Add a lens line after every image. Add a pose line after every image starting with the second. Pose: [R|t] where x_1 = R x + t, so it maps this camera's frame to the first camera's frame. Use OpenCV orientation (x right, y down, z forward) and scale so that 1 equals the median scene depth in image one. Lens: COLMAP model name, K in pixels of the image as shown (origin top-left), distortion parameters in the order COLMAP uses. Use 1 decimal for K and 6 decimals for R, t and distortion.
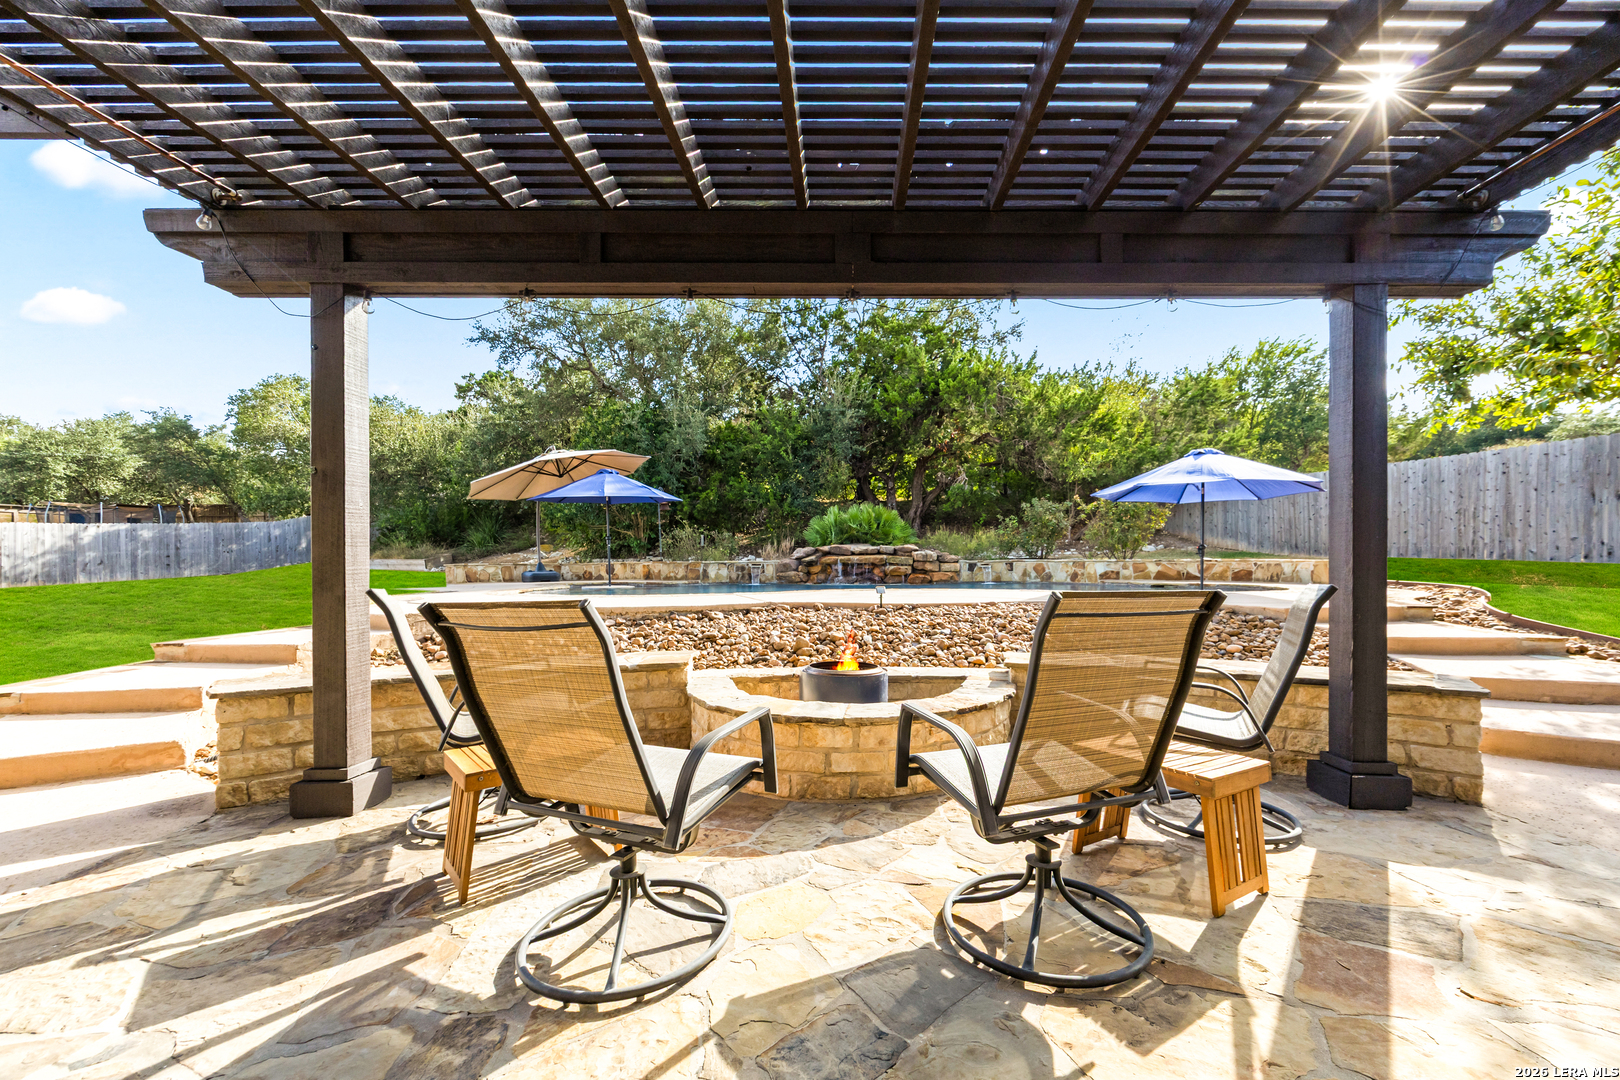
lens RADIAL K [[639.2, 0, 832.5], [0, 639.2, 560.0], [0, 0, 1]] dist [0.002532, 0.000145]
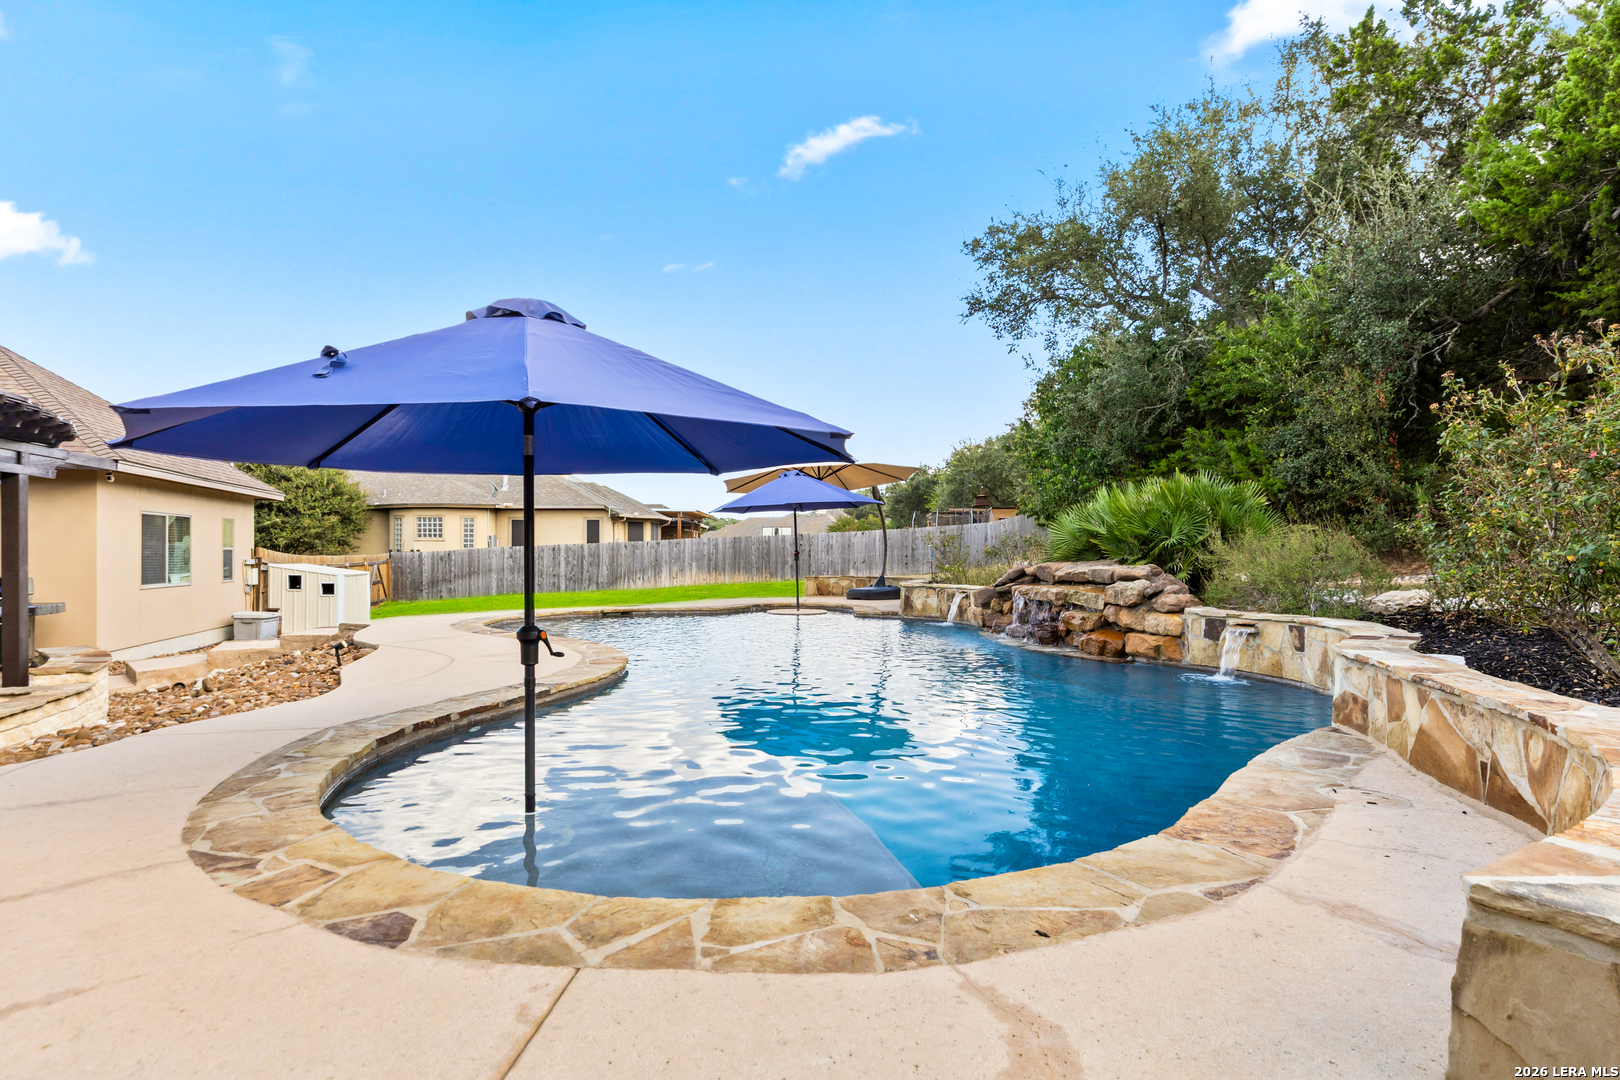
lens RADIAL K [[826.6, 0, 811.1], [0, 826.6, 543.5], [0, 0, 1]] dist [-0.000855, -0.000060]
pose [[0.270605, -0.003740, -0.962683, 0.667587], [0.002446, 0.999992, -0.003198, -0.040984], [0.962687, -0.001490, 0.270612, 0.675544]]
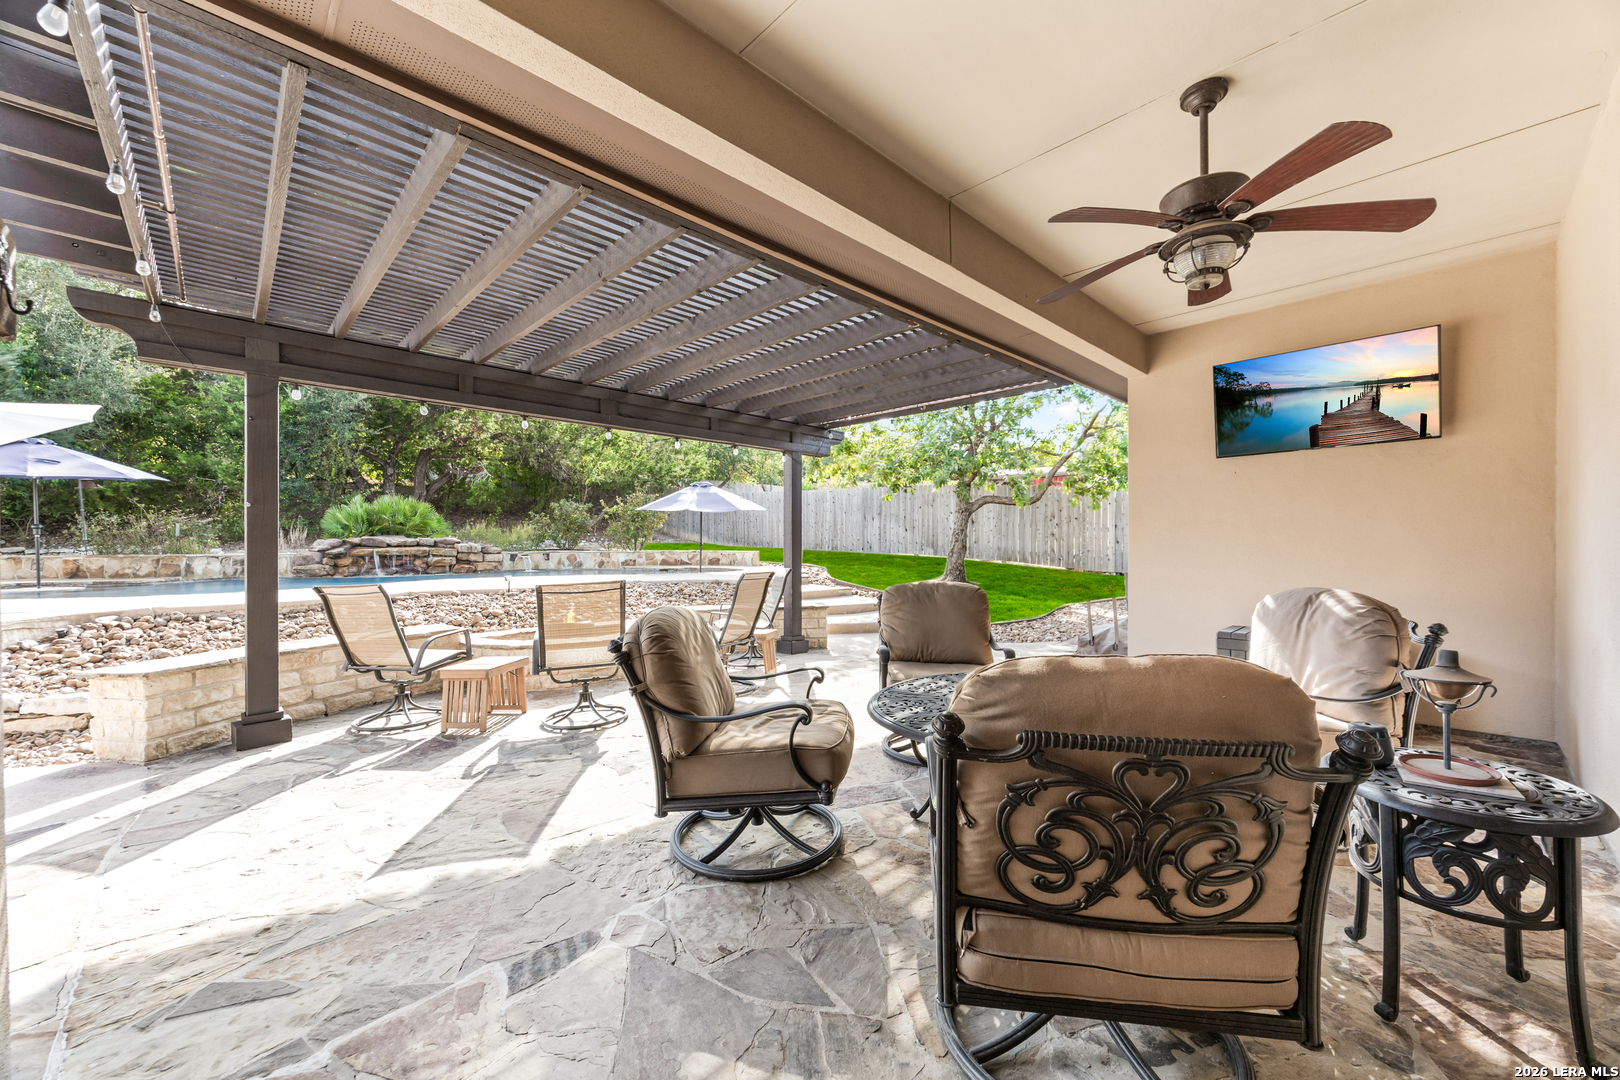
lens RADIAL K [[639.2, 0, 819.5], [0, 639.2, 541.3], [0, 0, 1]] dist [0.002532, 0.000145]
pose [[0.706847, 0.005923, 0.707342, -0.217186], [-0.001879, 0.999977, -0.006495, -0.012168], [-0.707364, 0.003262, 0.706842, -0.208984]]
